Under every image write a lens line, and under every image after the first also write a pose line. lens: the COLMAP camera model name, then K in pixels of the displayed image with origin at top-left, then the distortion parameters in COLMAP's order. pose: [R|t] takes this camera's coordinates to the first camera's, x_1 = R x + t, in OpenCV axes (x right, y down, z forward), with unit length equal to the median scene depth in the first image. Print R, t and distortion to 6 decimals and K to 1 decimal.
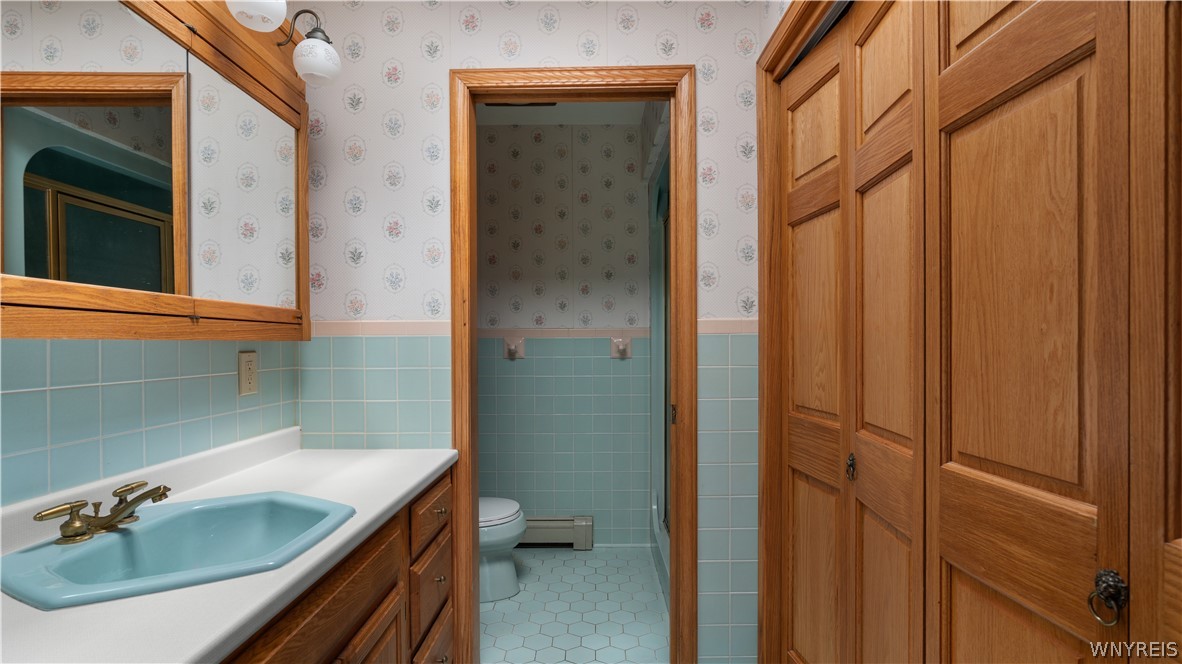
lens RADIAL K [[578.6, 0, 598.0], [0, 578.6, 349.3], [0, 0, 1]] dist [-0.008228, 0.004577]
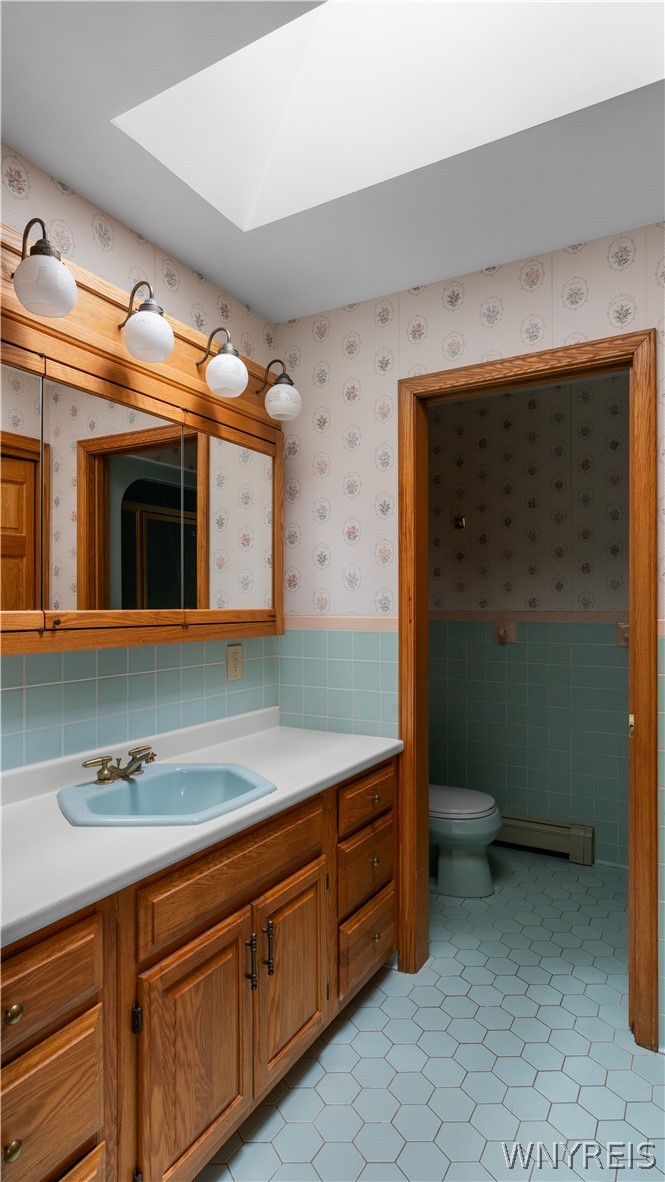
lens RADIAL K [[652.5, 0, 330.2], [0, 652.5, 600.4], [0, 0, 1]] dist [-0.005127, -0.000681]
pose [[0.864585, -0.001755, -0.502484, 0.236753], [-0.005633, 0.999897, -0.013186, -0.064483], [0.502456, 0.014231, 0.864486, -0.091759]]
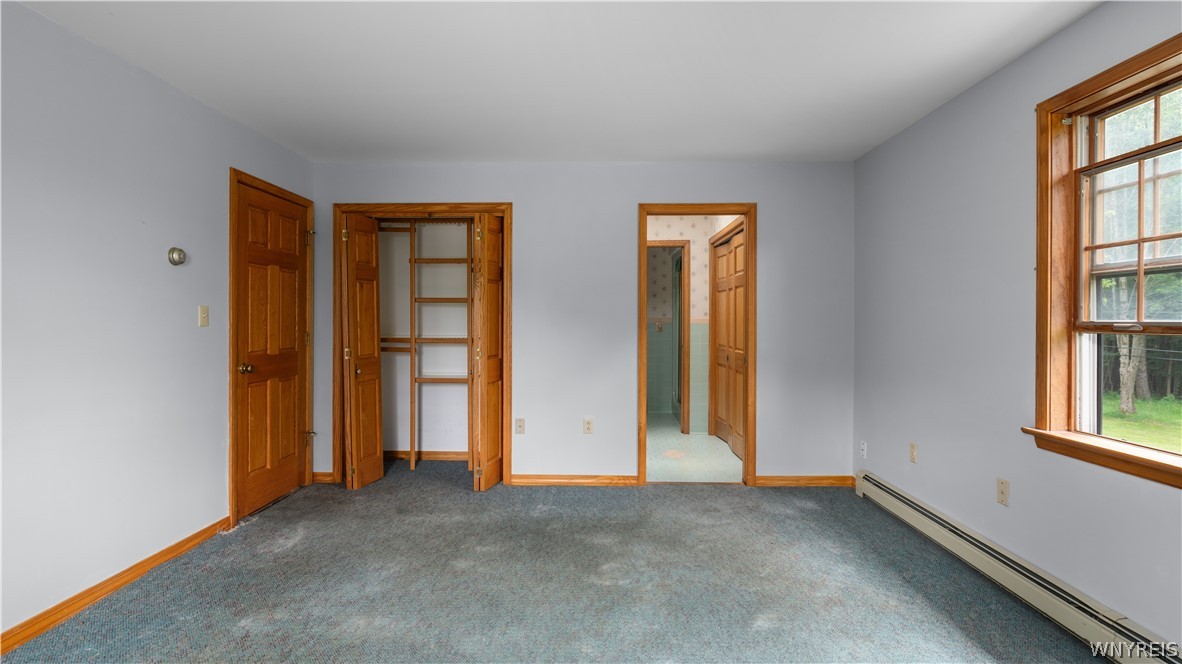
lens RADIAL K [[525.0, 0, 591.1], [0, 525.0, 326.1], [0, 0, 1]] dist [-0.010493, 0.001474]
pose [[0.999323, 0.005038, -0.036443, -0.274524], [-0.004998, 0.999987, 0.001168, -0.009730], [0.036449, -0.000985, 0.999335, -1.953380]]
